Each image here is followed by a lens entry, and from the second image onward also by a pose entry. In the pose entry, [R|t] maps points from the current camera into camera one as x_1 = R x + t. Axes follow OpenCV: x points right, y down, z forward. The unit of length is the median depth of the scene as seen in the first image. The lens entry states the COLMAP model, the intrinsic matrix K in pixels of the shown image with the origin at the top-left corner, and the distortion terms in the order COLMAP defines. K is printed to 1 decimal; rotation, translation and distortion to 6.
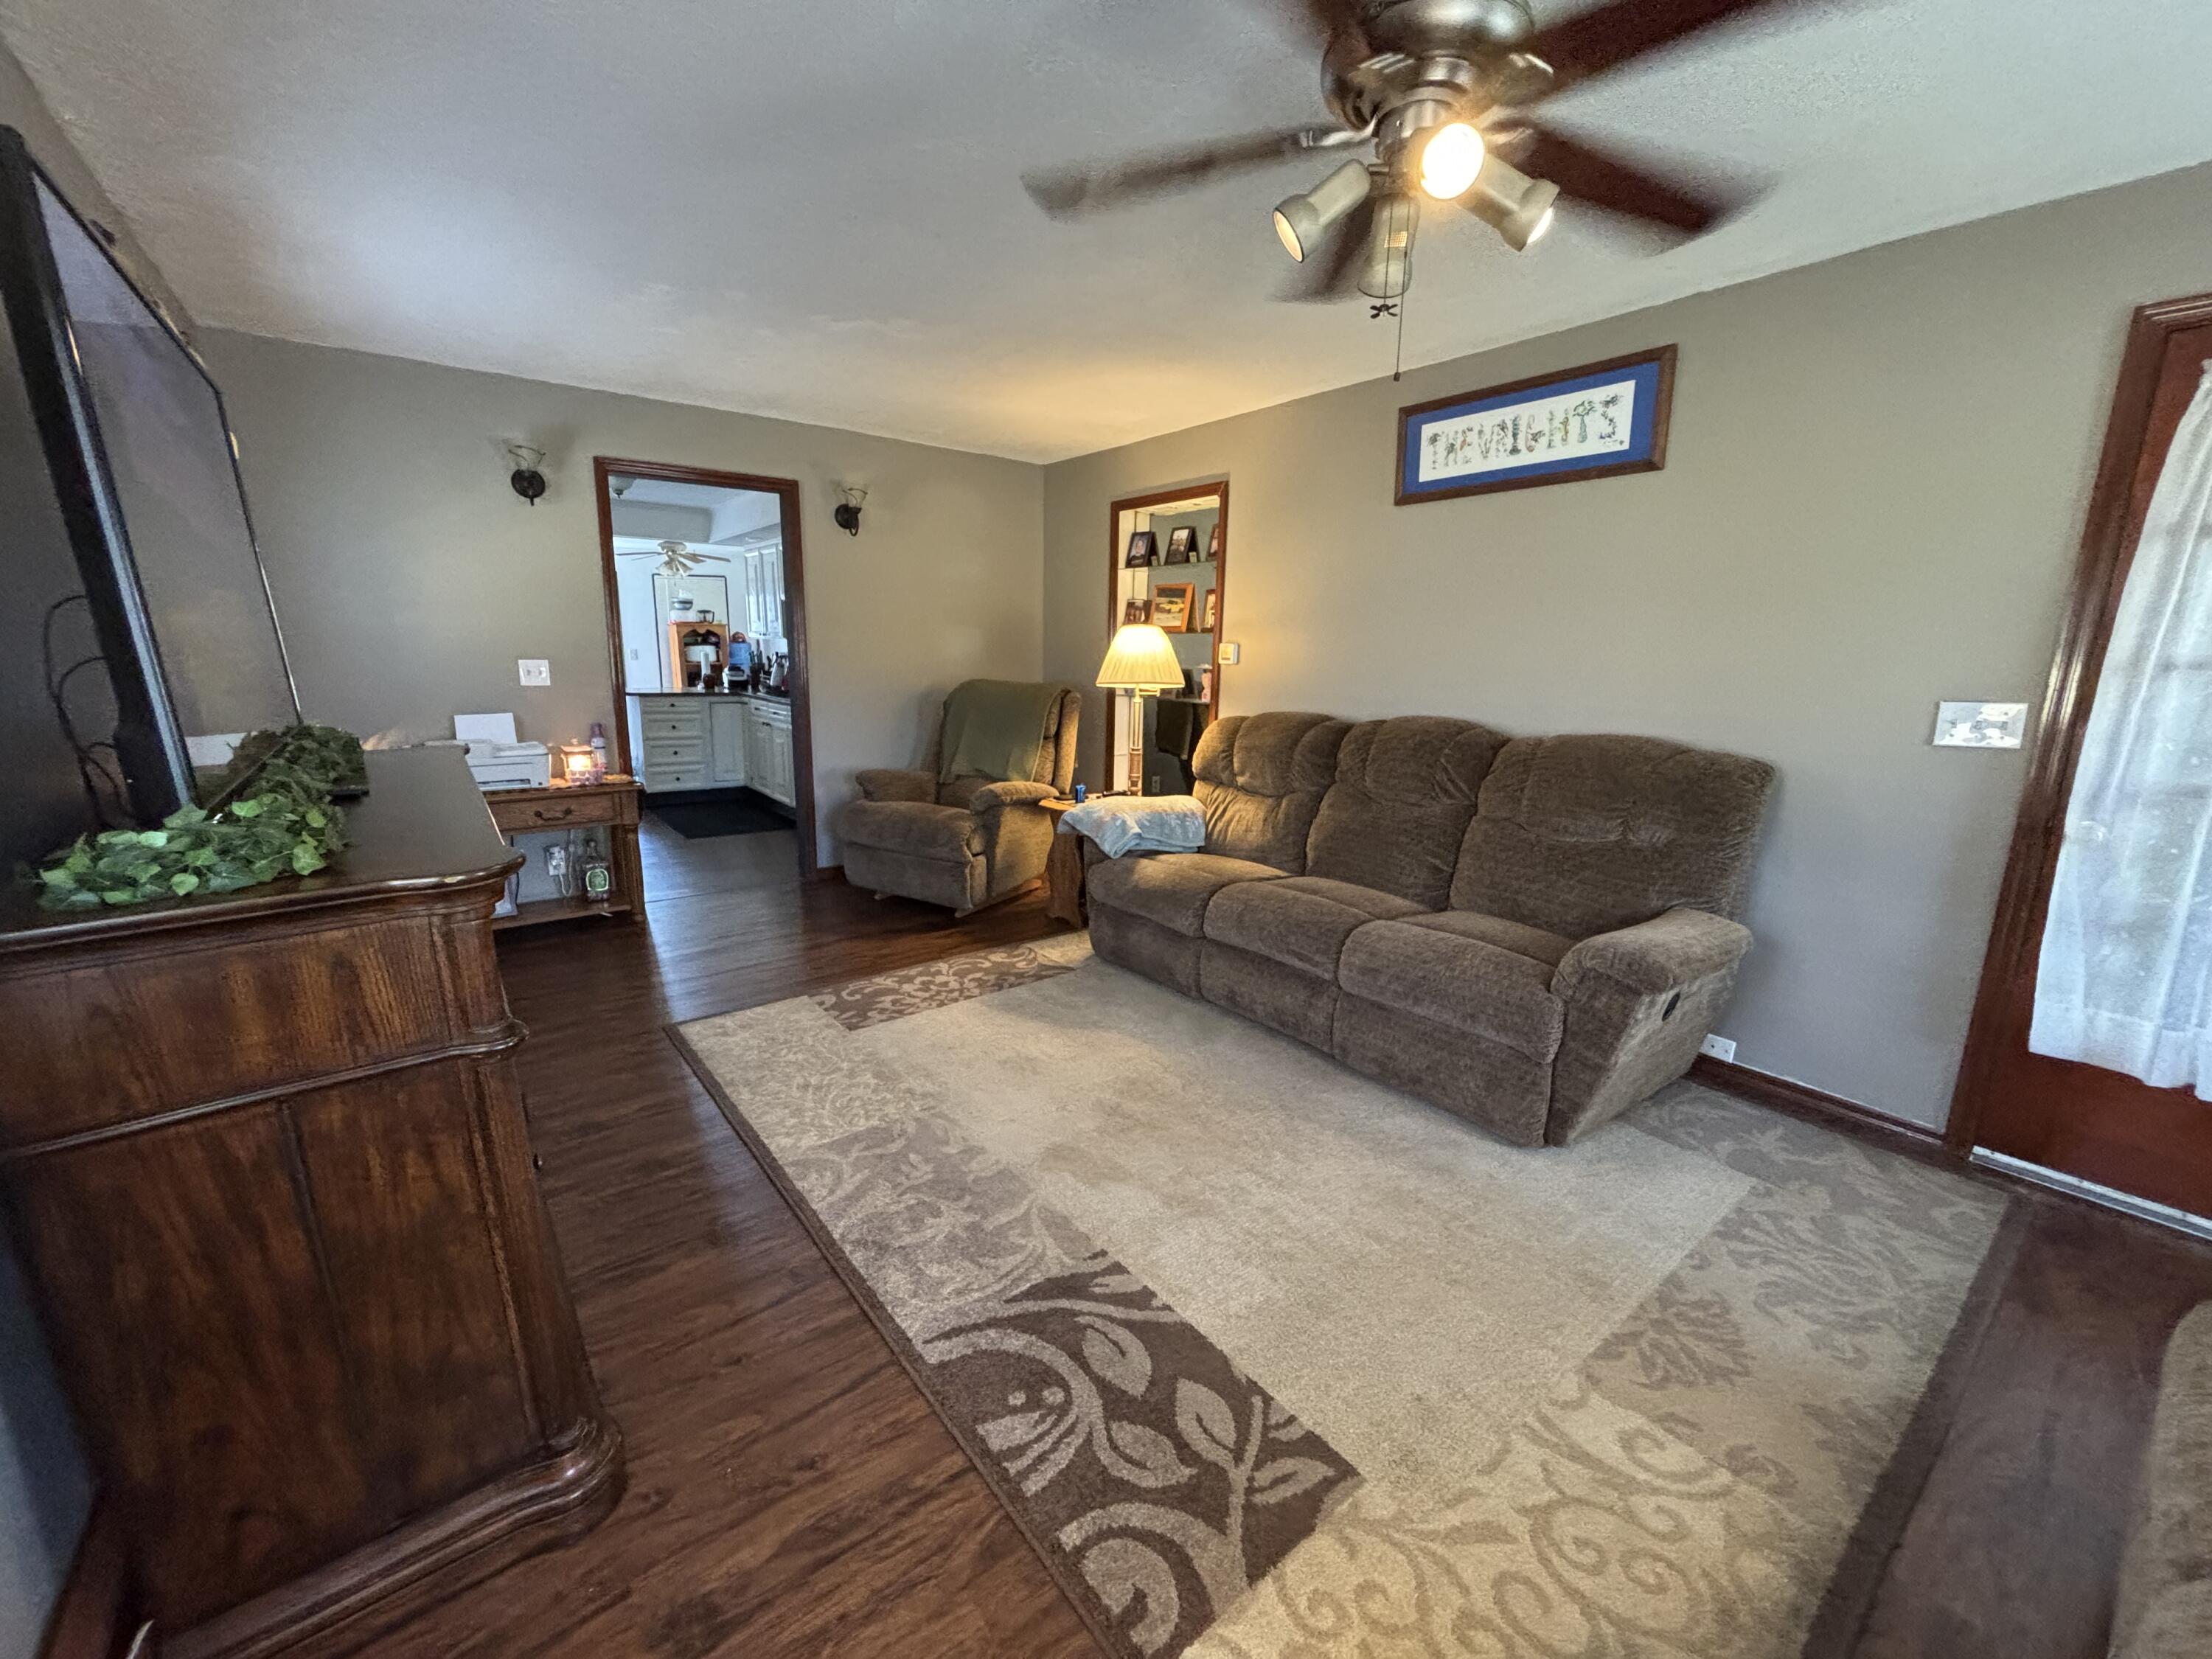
lens RADIAL K [[901.0, 0, 1101.2], [0, 901.0, 825.2], [0, 0, 1]] dist [0.009479, 0.000194]
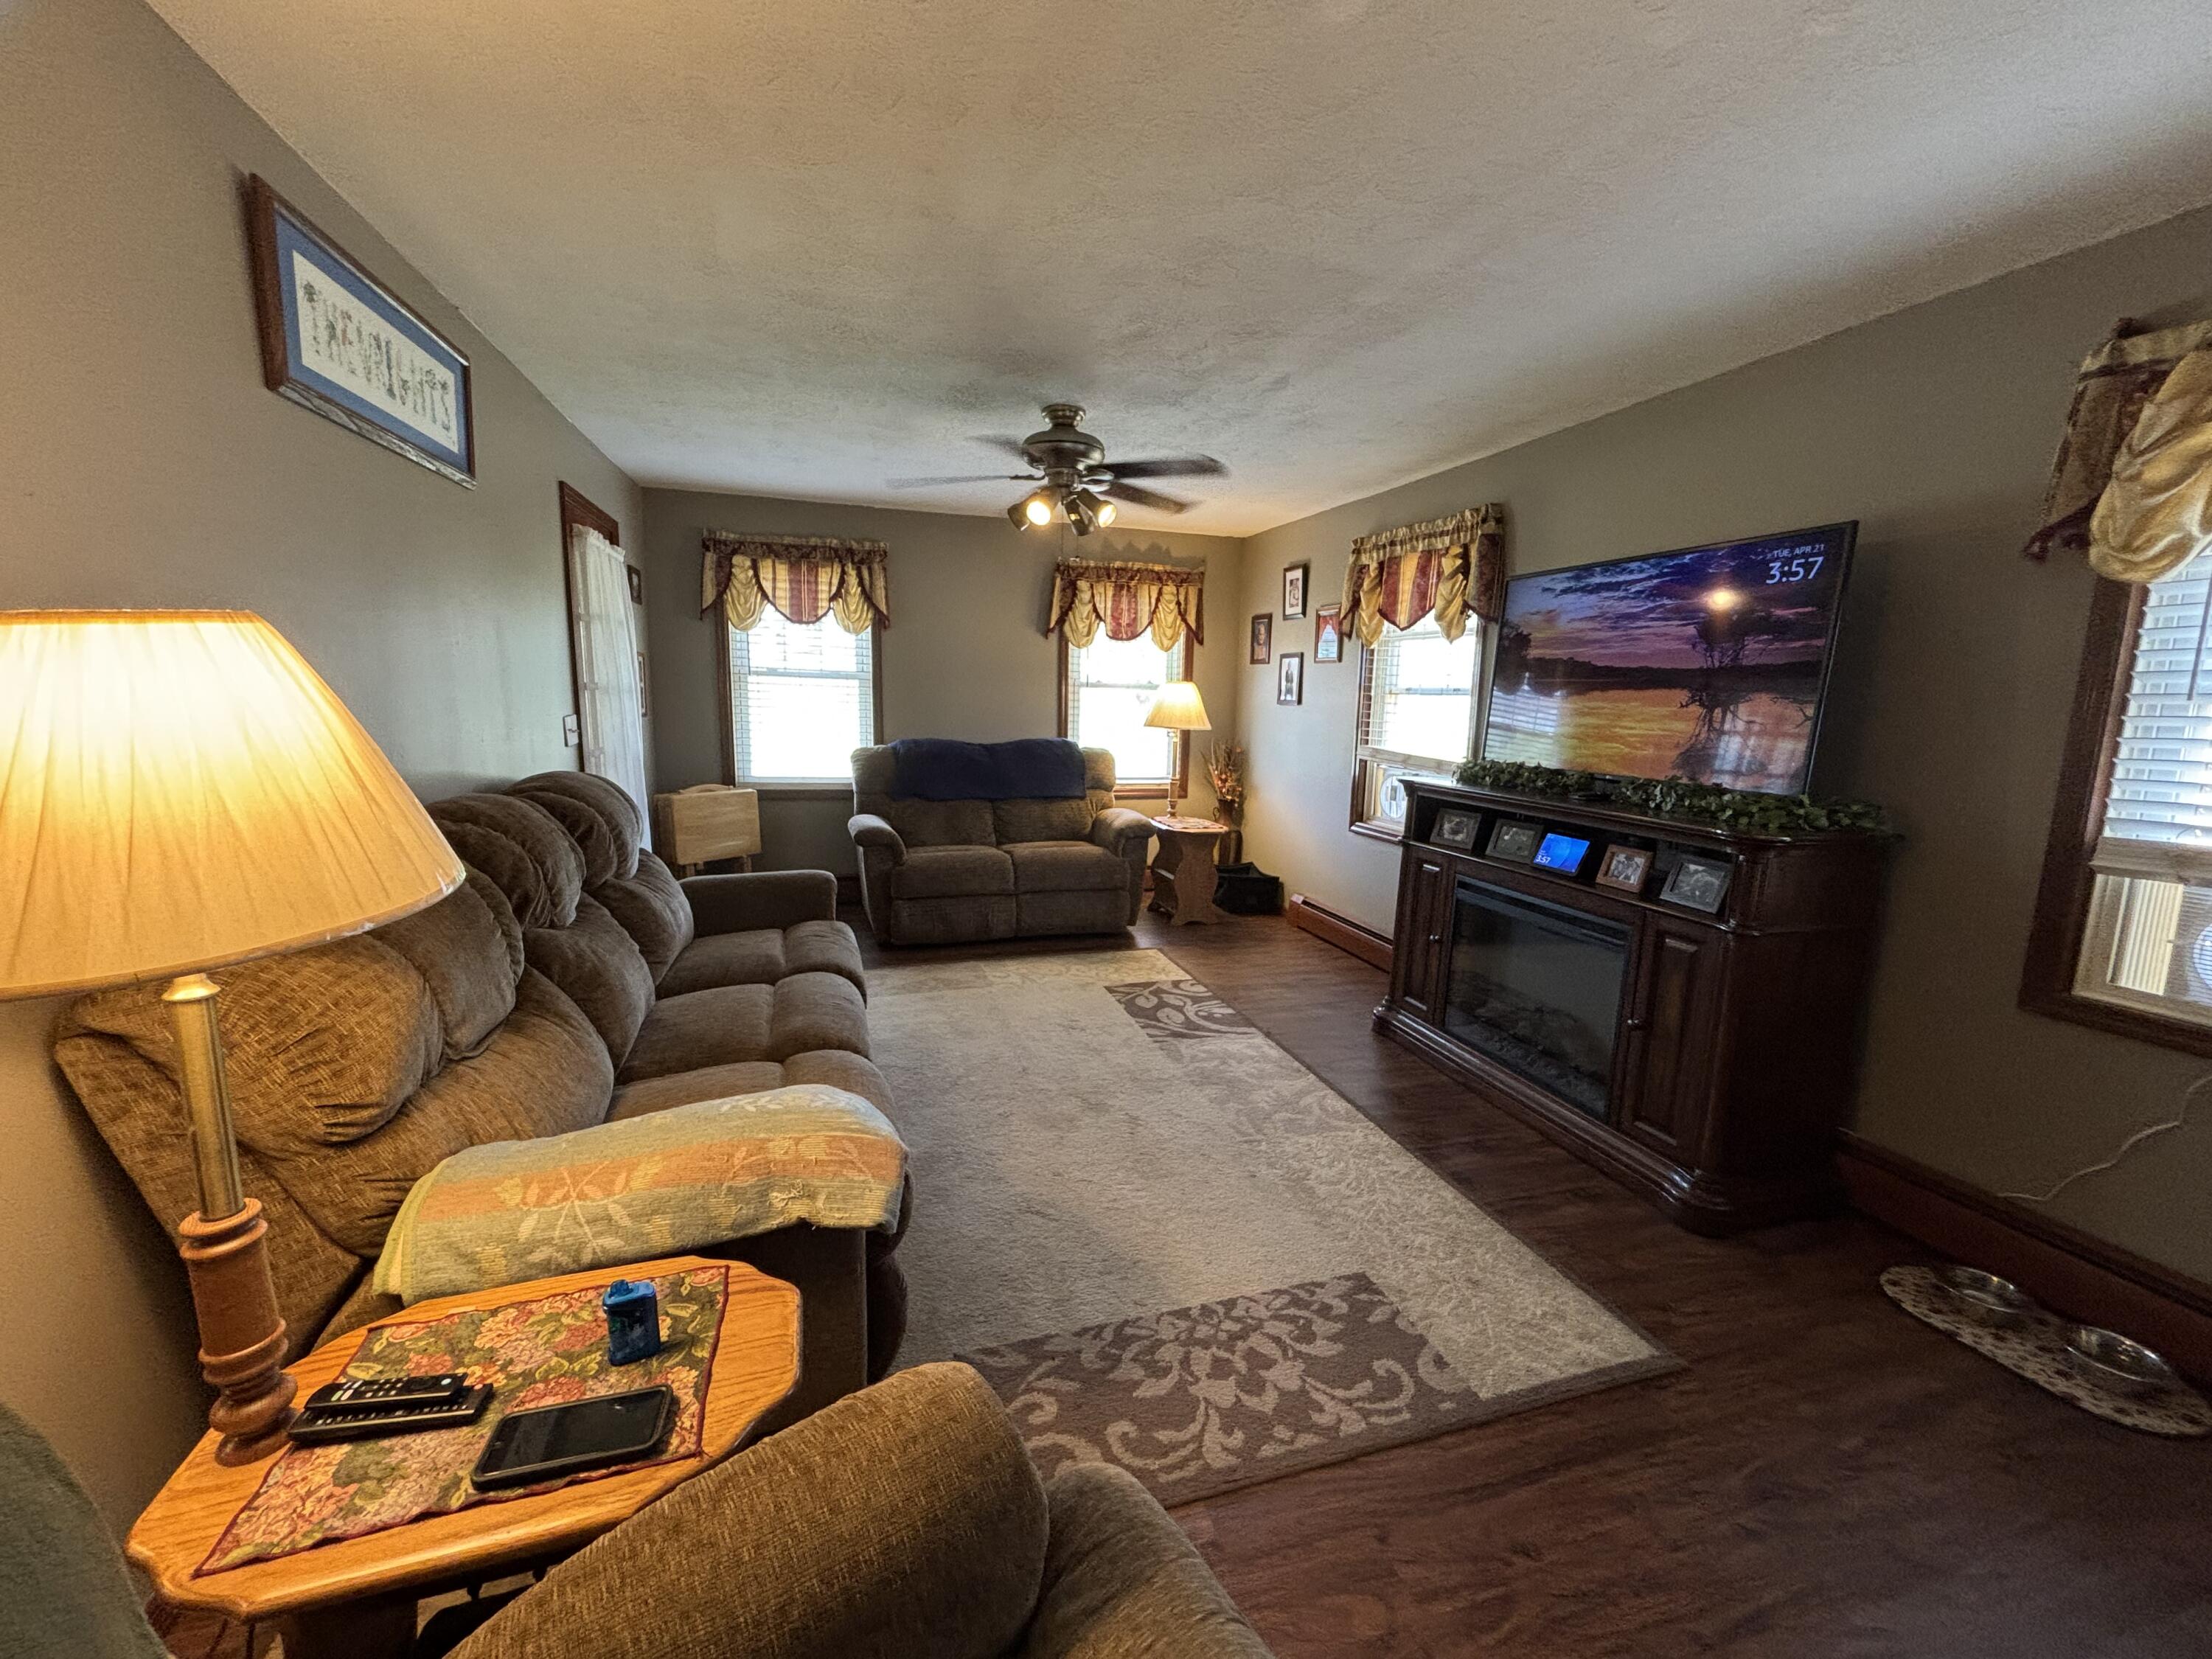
lens RADIAL K [[858.7, 0, 1100.6], [0, 858.7, 834.2], [0, 0, 1]] dist [0.010068, -0.000094]
pose [[-0.932682, -0.093493, 0.348373, -0.302047], [0.039138, 0.933891, 0.355410, -0.346417], [-0.358570, 0.345119, -0.867364, 1.601044]]
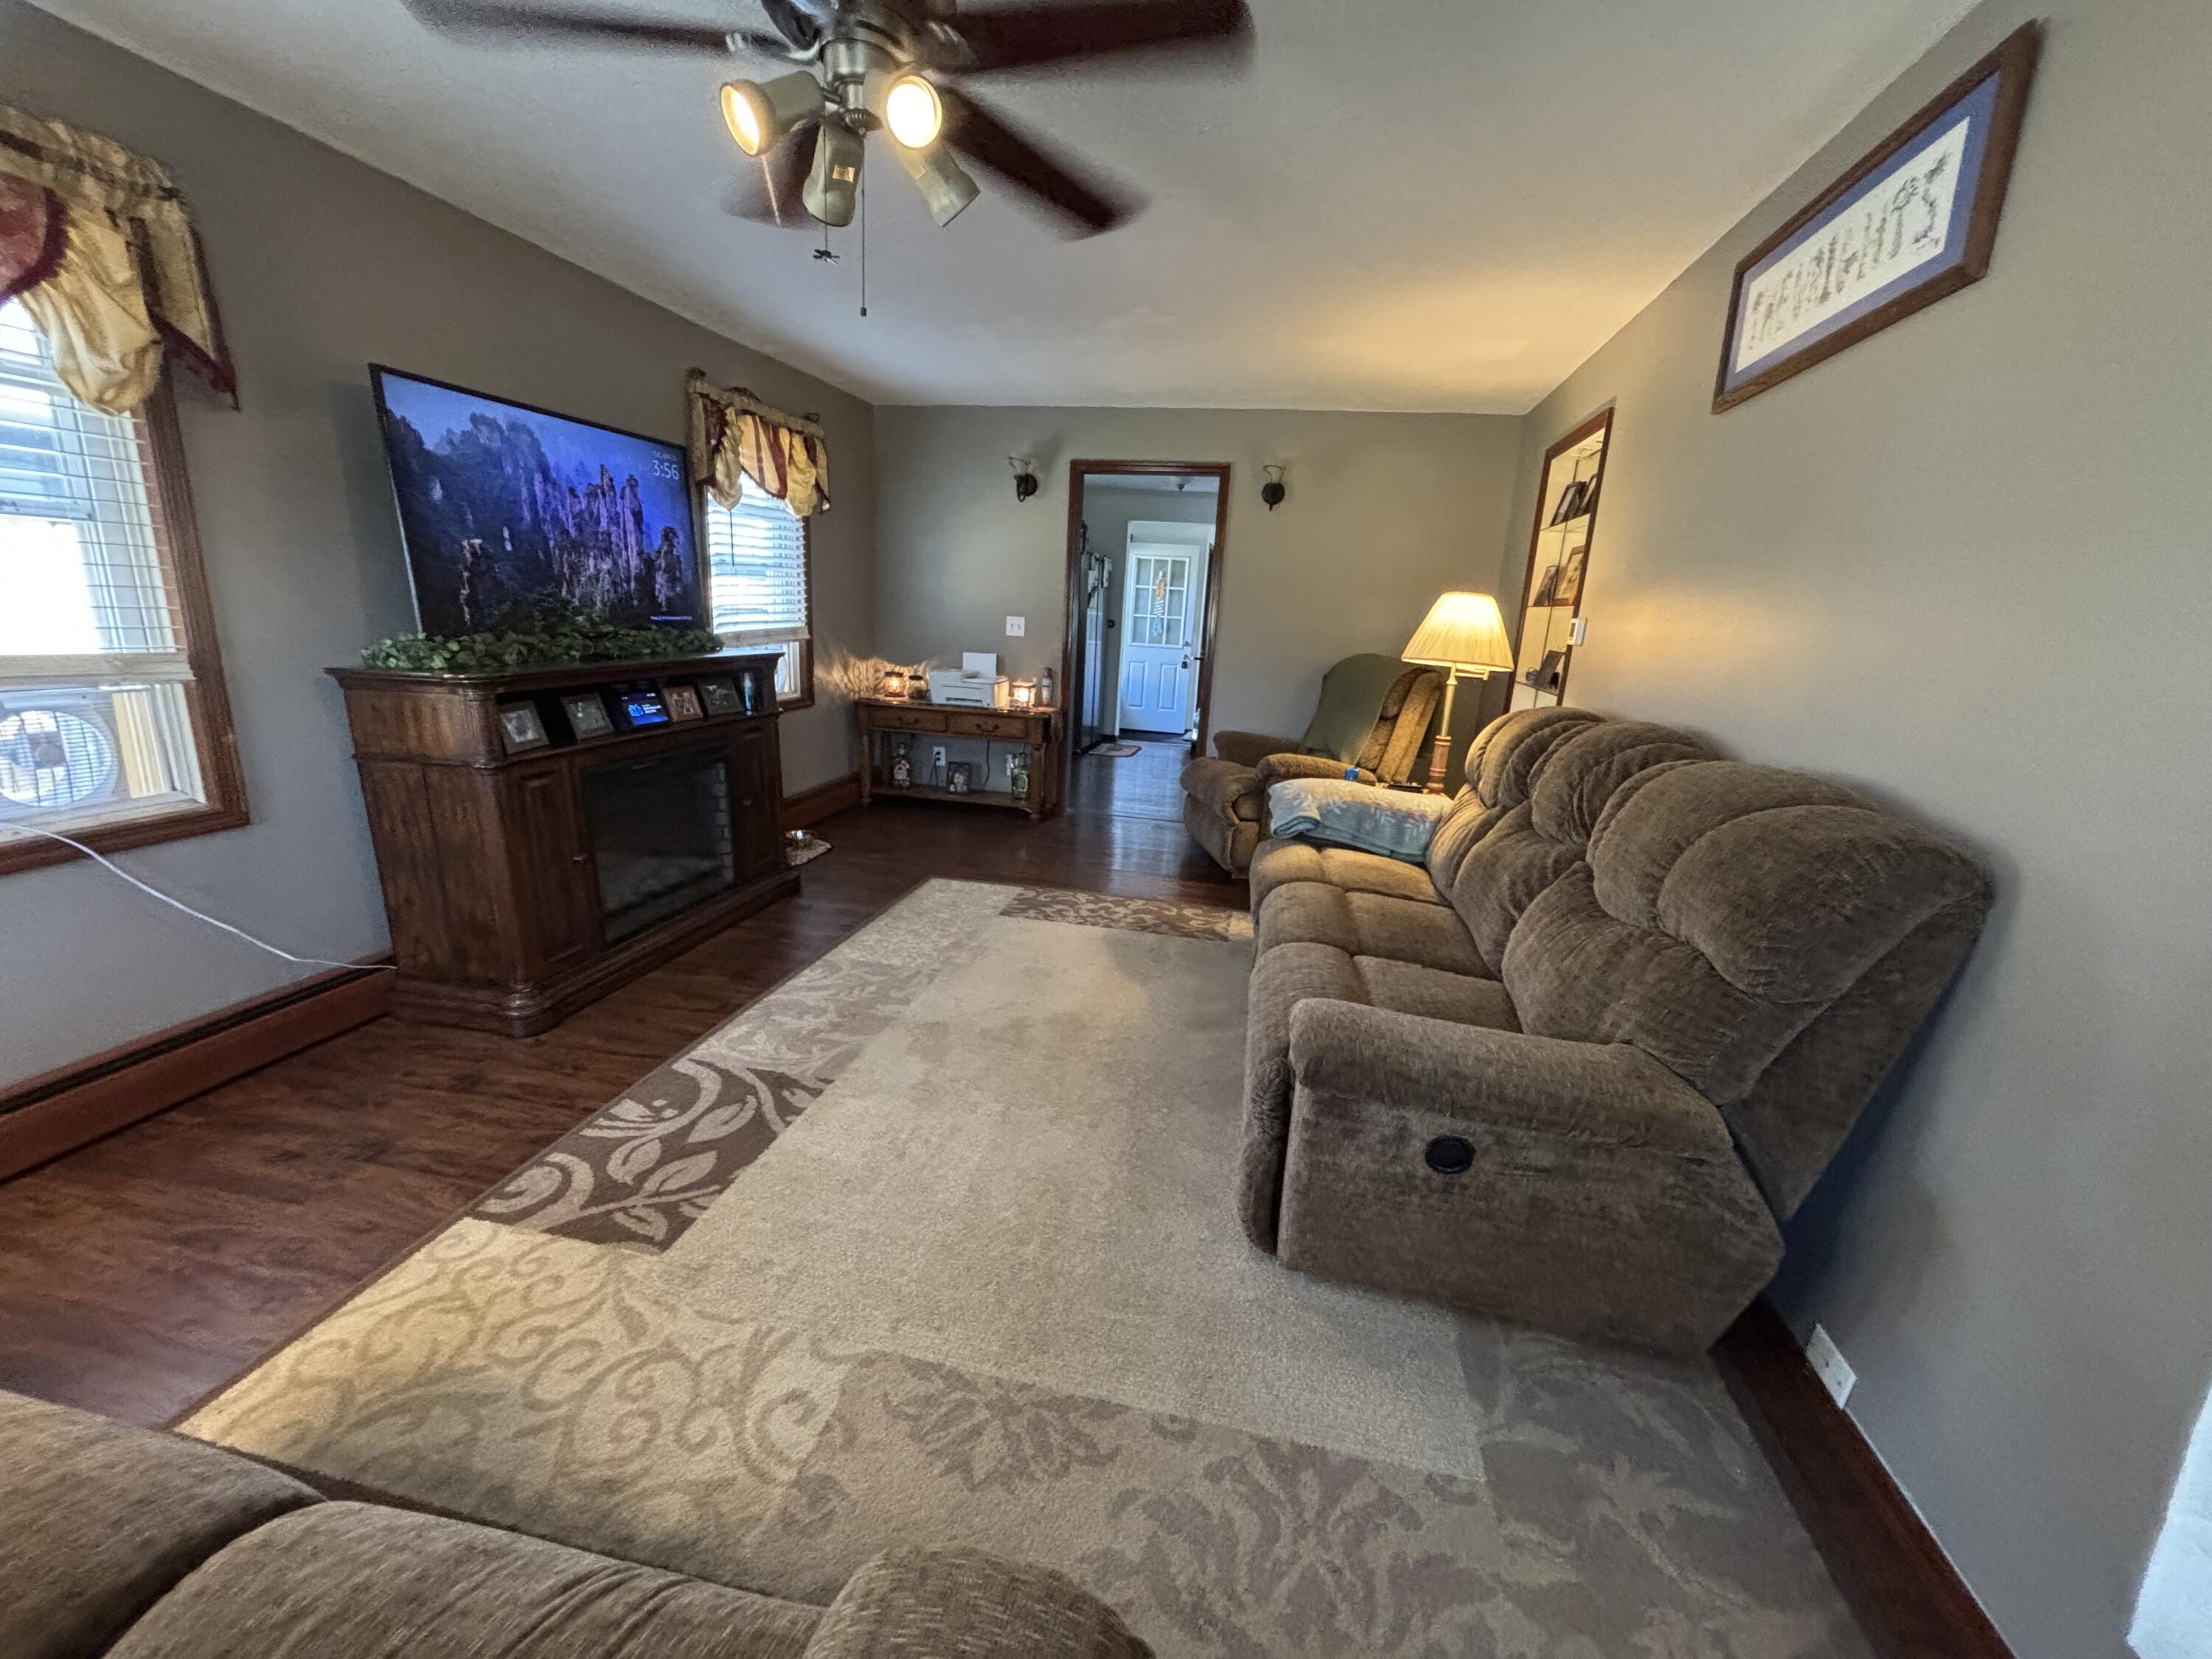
lens RADIAL K [[901.0, 0, 1101.2], [0, 901.0, 825.2], [0, 0, 1]] dist [0.009479, 0.000194]
pose [[0.640263, 0.198260, -0.742129, 0.730851], [-0.193445, 0.976597, 0.094006, -0.035735], [0.743399, 0.083372, 0.663632, 0.293186]]
